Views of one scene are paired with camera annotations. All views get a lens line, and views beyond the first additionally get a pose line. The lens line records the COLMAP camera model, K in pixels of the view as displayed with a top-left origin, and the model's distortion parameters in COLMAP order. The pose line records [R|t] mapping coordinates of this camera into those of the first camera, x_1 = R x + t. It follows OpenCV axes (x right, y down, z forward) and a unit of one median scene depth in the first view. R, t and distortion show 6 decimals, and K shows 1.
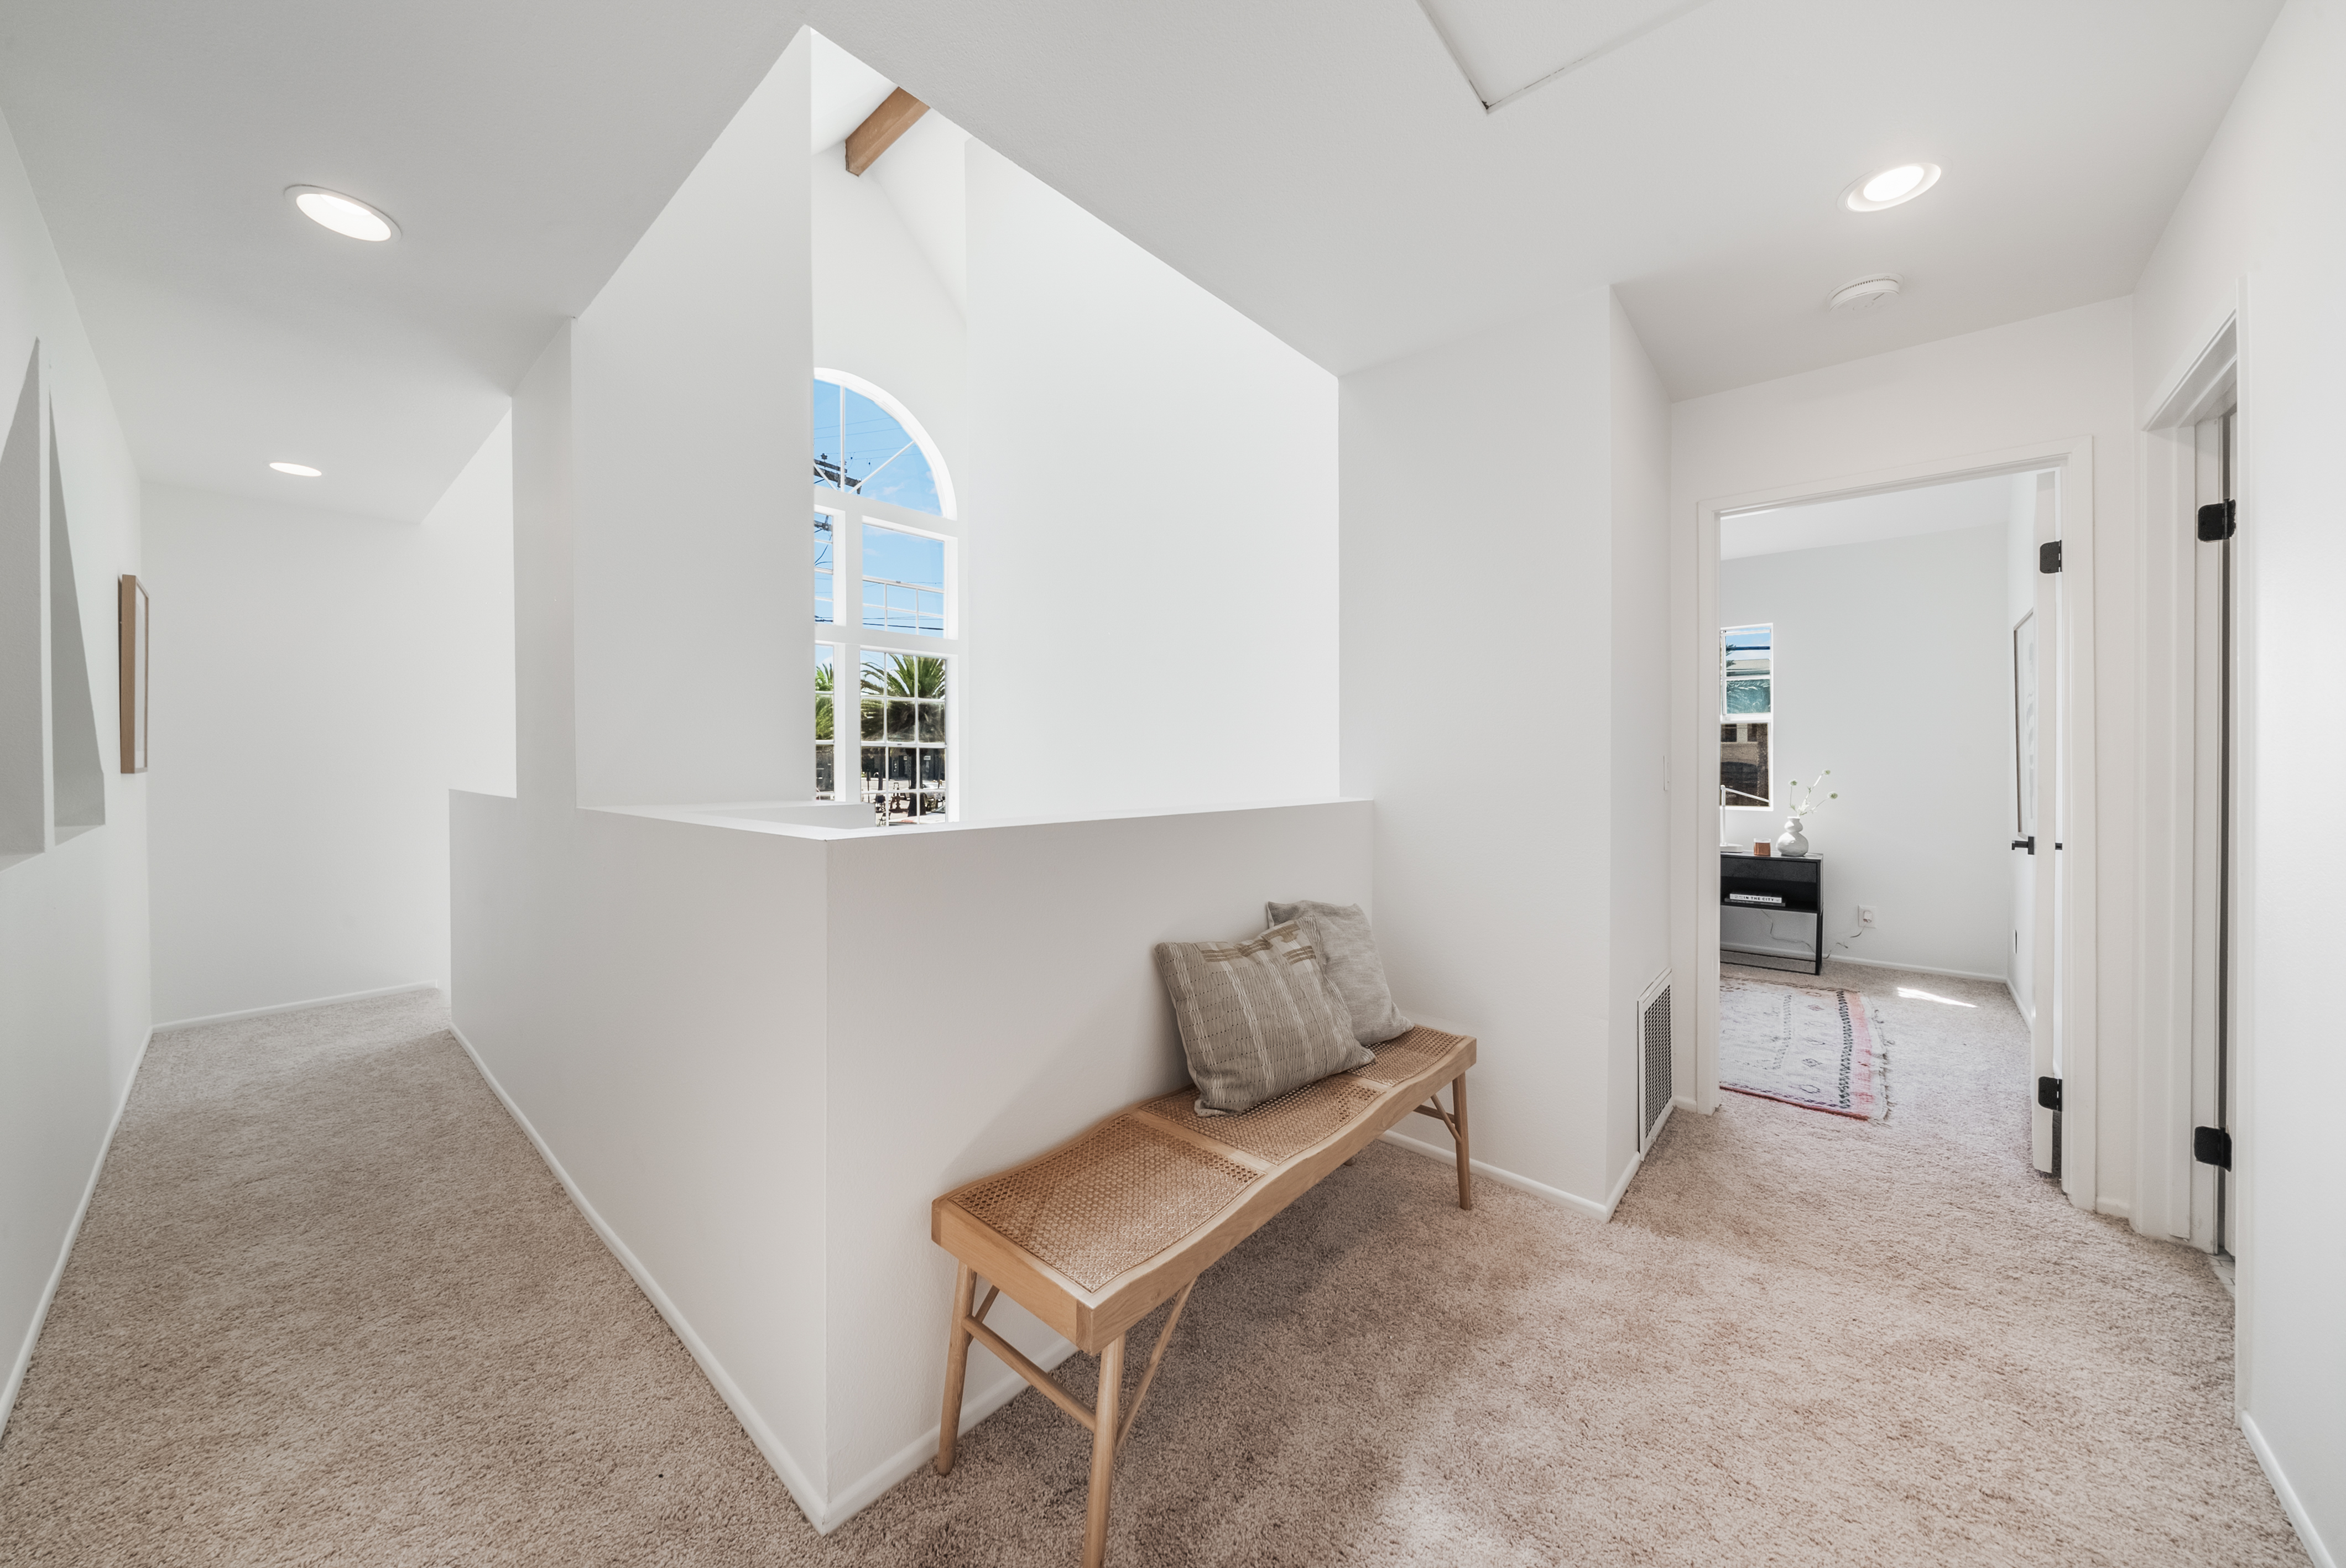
lens RADIAL K [[805.2, 0, 1174.7], [0, 805.2, 760.2], [0, 0, 1]] dist [-0.011634, 0.000029]
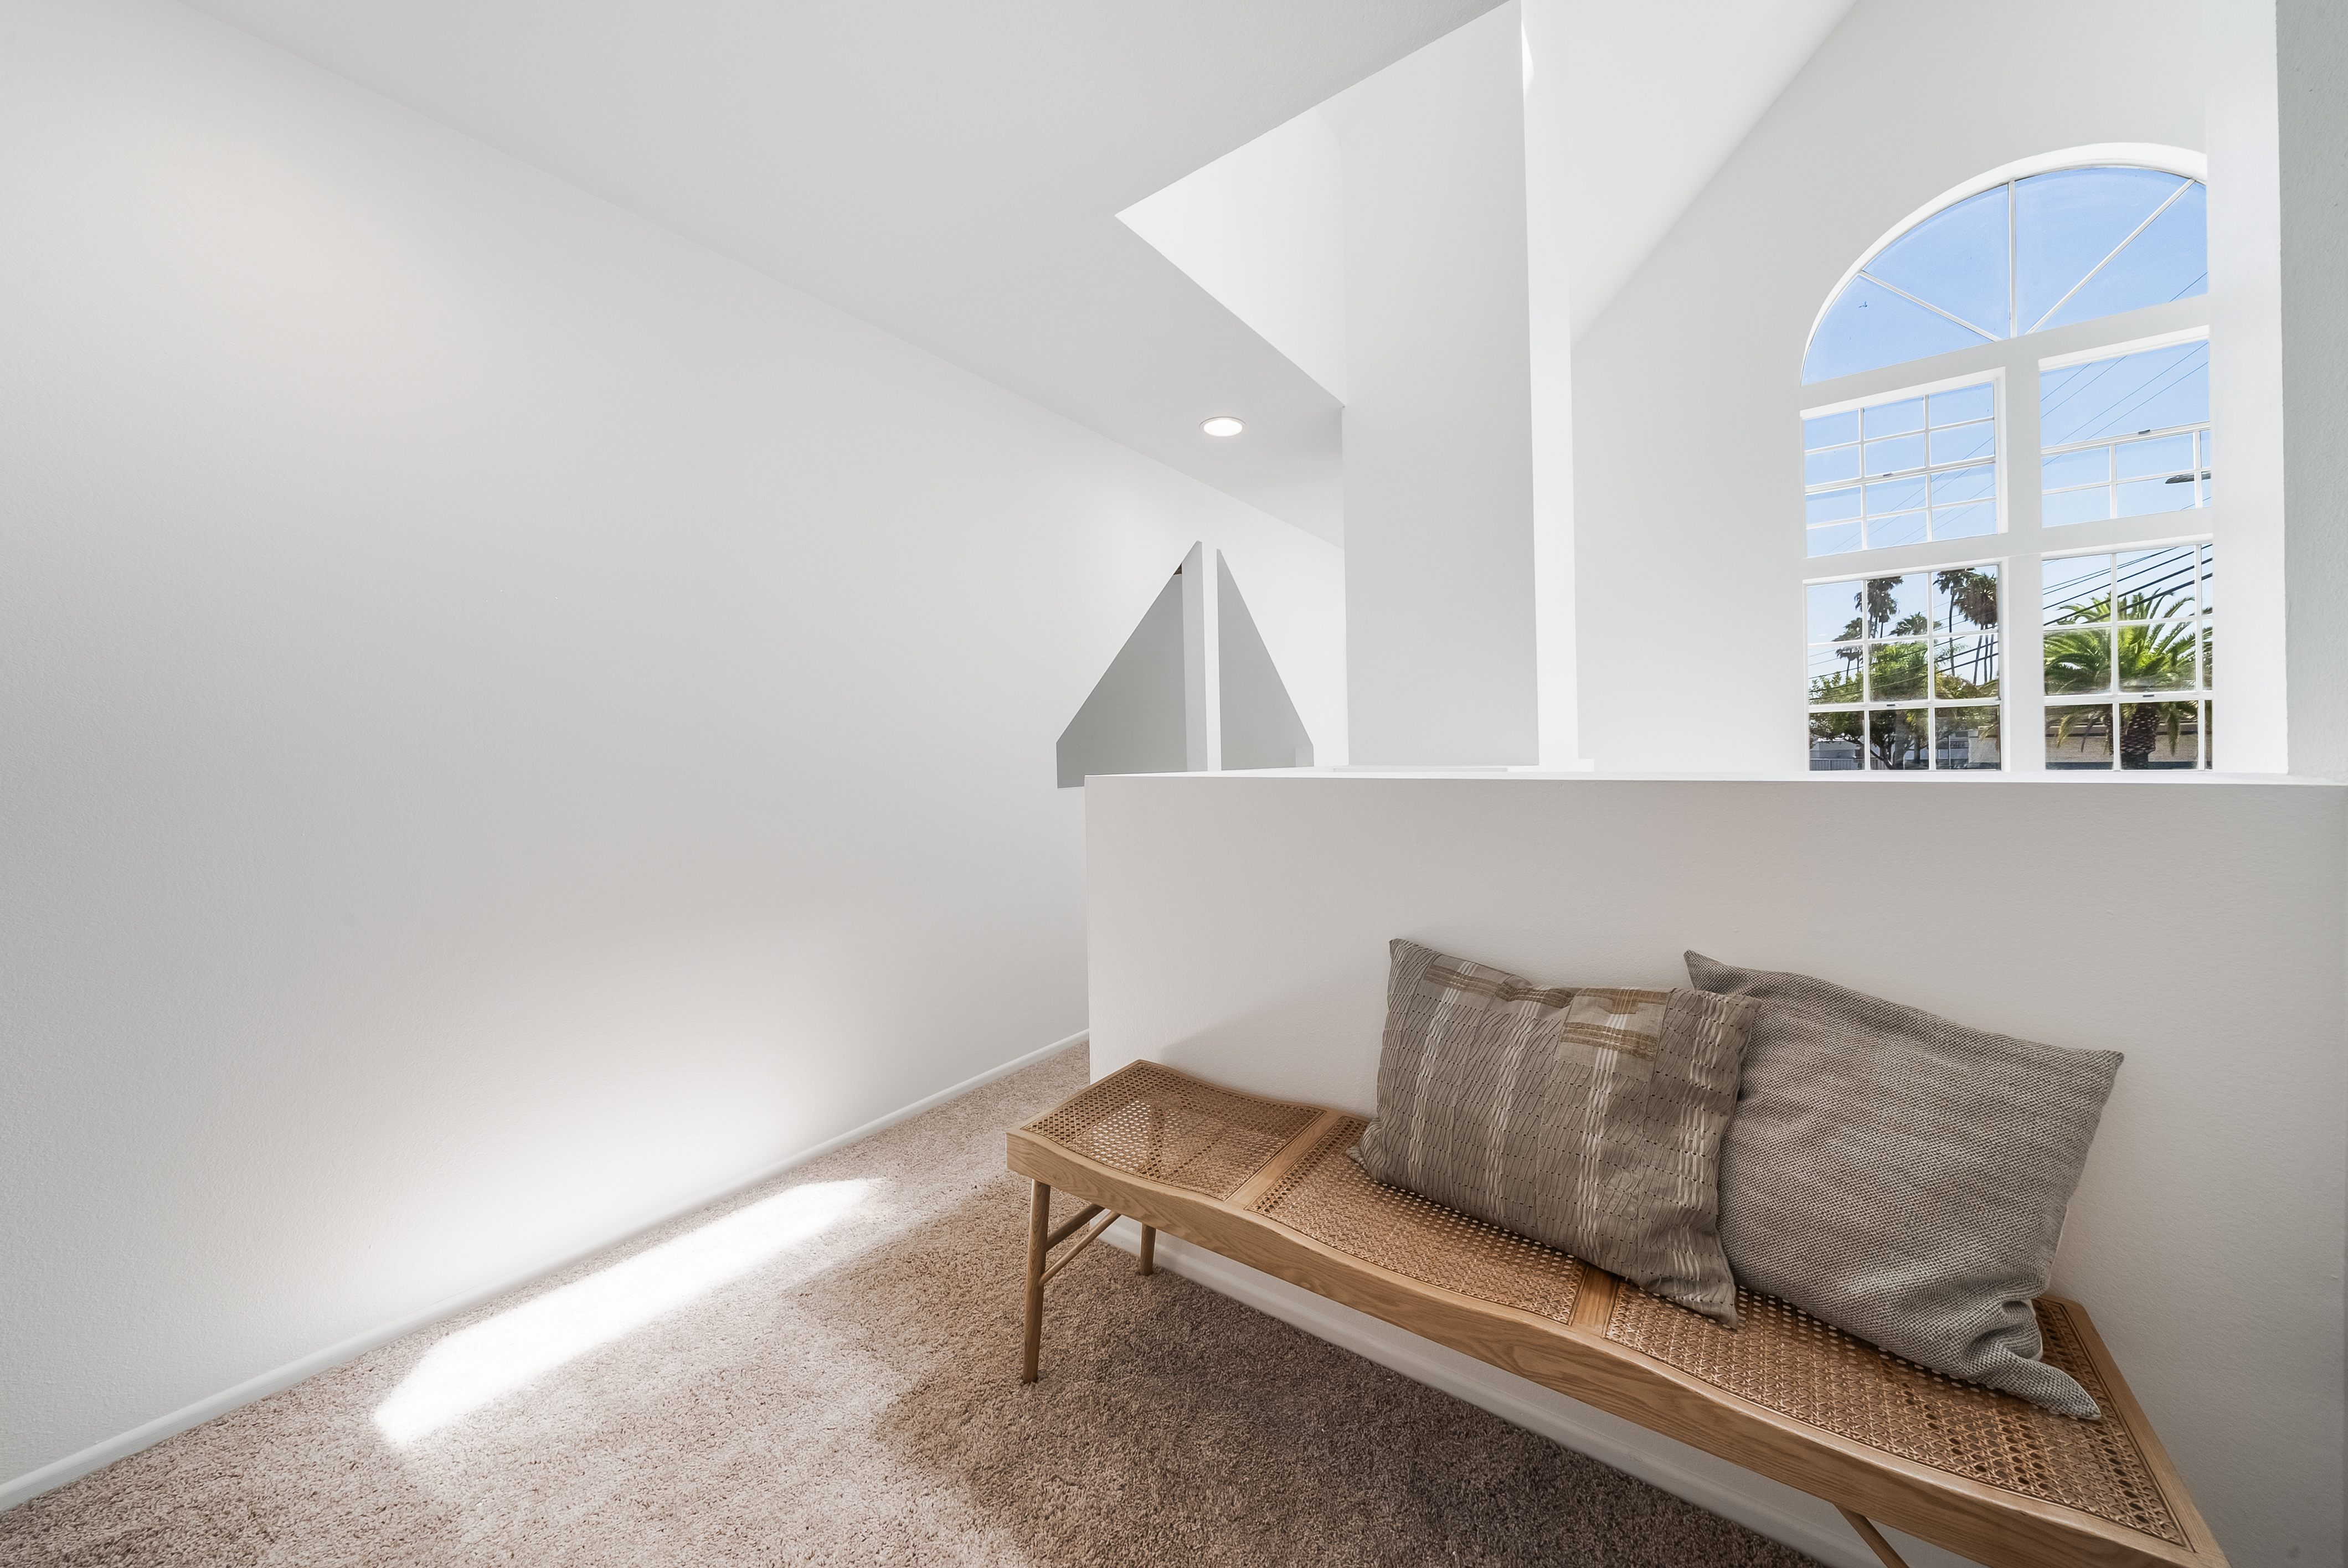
lens RADIAL K [[805.9, 0, 1175.7], [0, 805.9, 760.2], [0, 0, 1]] dist [-0.011634, 0.000029]
pose [[0.094041, 0.008415, -0.995533, 0.706464], [0.016462, 0.999814, 0.010006, 0.037464], [0.995432, -0.017330, 0.093885, 0.667757]]
